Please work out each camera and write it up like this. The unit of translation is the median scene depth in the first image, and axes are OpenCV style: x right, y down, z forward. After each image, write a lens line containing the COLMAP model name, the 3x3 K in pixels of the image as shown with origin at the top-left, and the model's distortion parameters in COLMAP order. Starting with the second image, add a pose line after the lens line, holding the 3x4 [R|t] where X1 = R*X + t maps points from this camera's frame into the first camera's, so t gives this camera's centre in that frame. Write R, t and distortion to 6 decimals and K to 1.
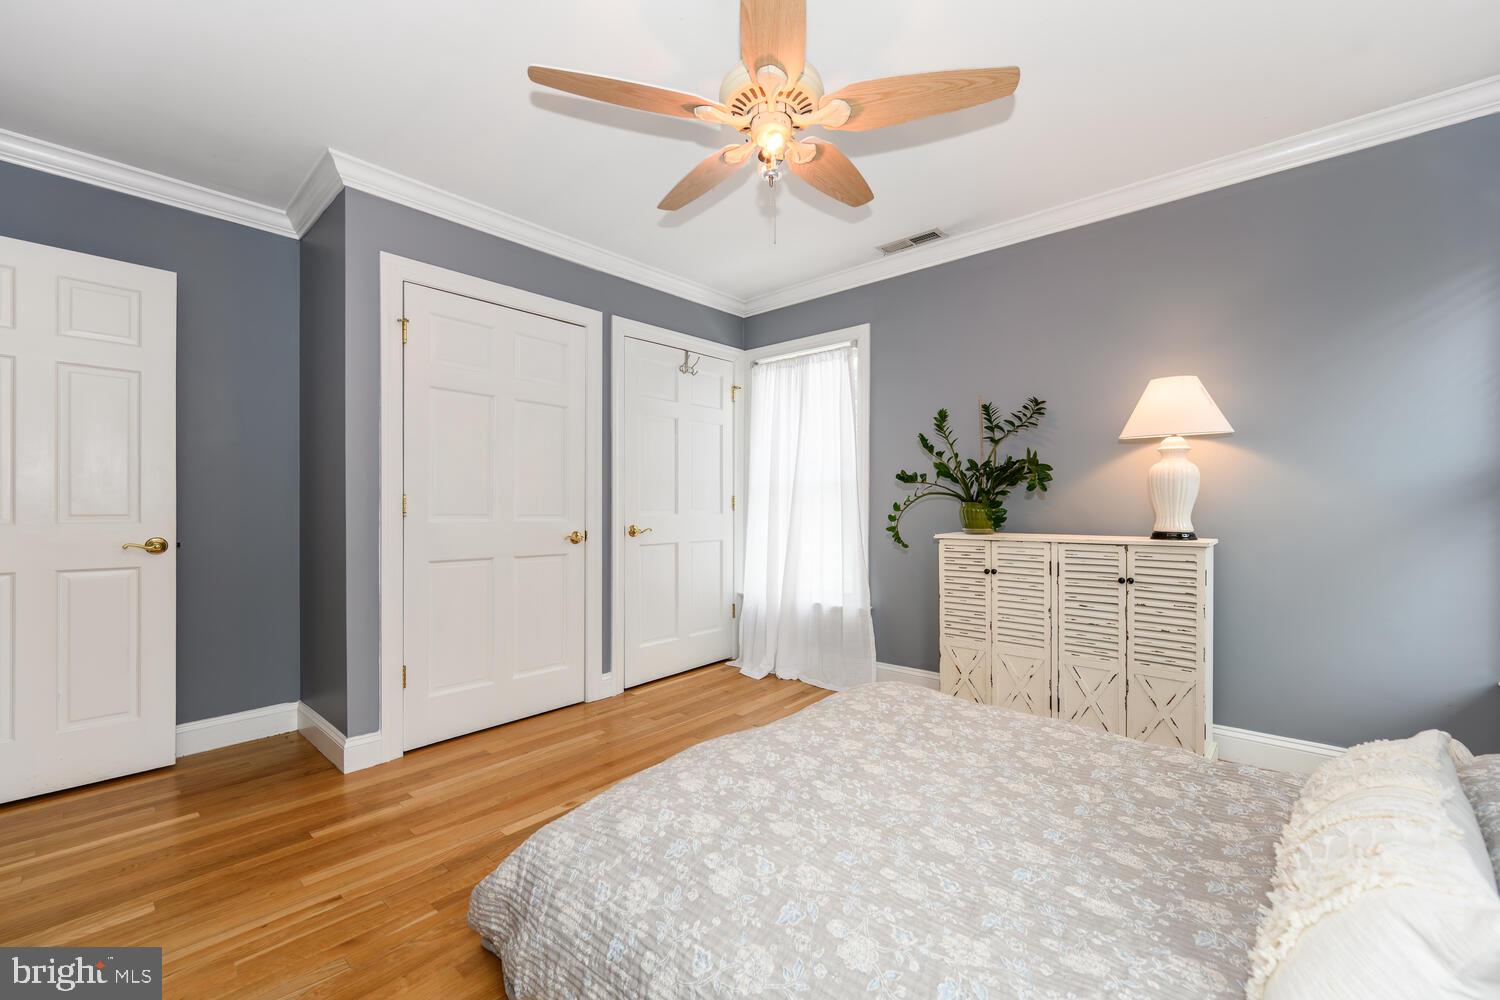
lens RADIAL K [[608.9, 0, 744.0], [0, 608.9, 506.1], [0, 0, 1]] dist [-0.003618, -0.000243]
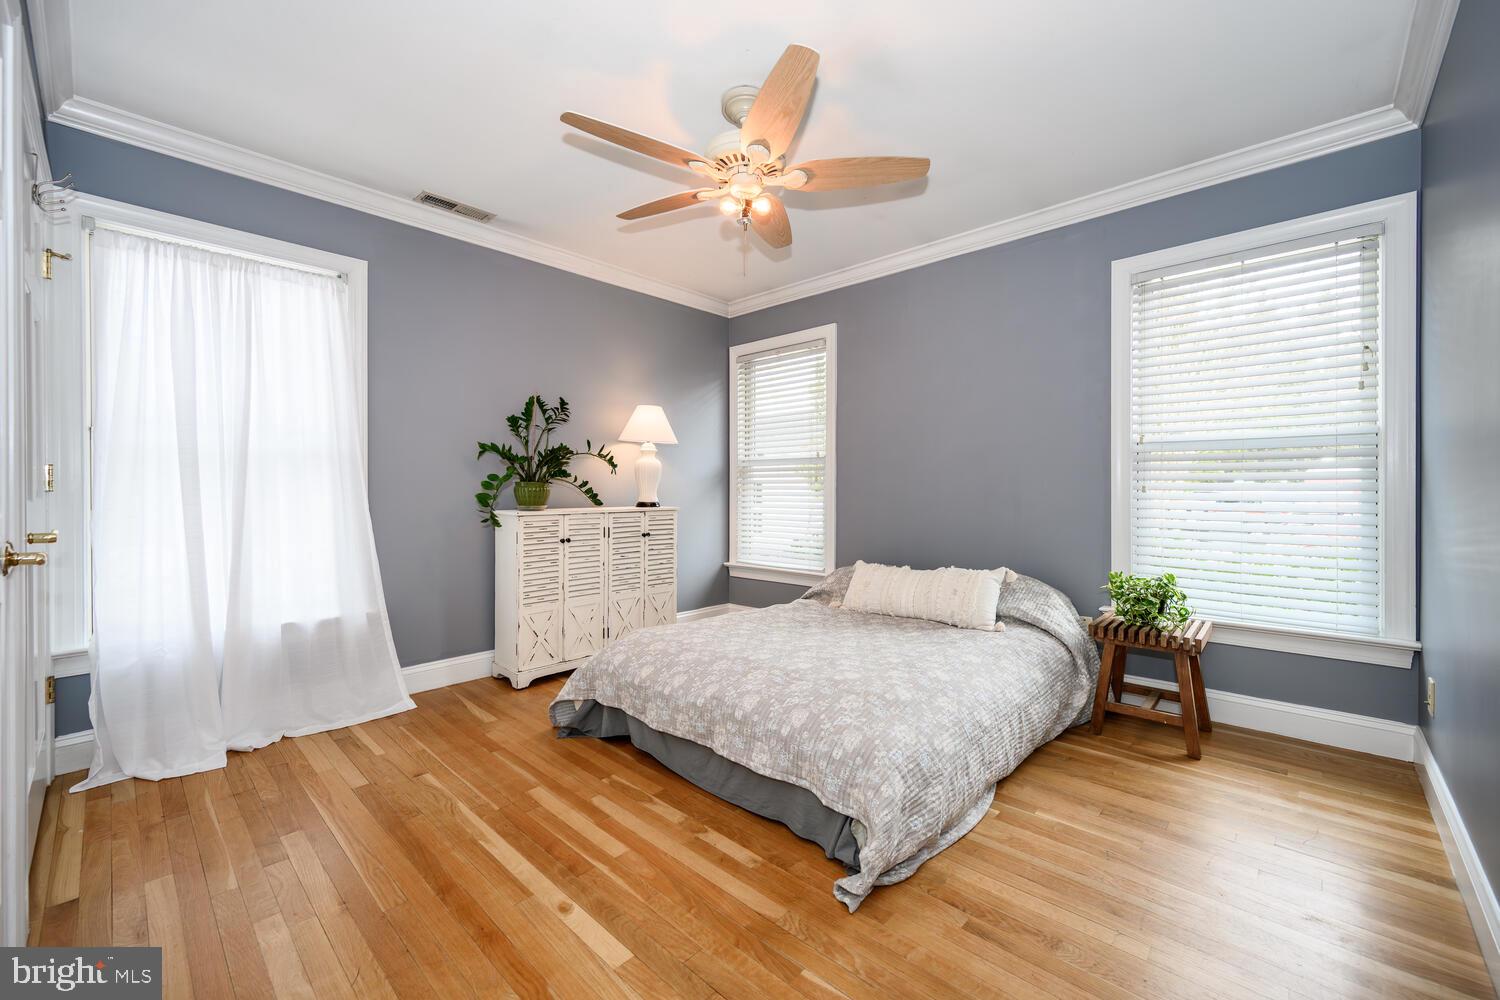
lens RADIAL K [[608.9, 0, 743.5], [0, 608.9, 490.7], [0, 0, 1]] dist [-0.003618, -0.000243]
pose [[0.035518, -0.001189, 0.999368, -0.772444], [0.004800, 0.999988, 0.001019, 0.010249], [-0.999358, 0.004761, 0.035523, 0.609495]]
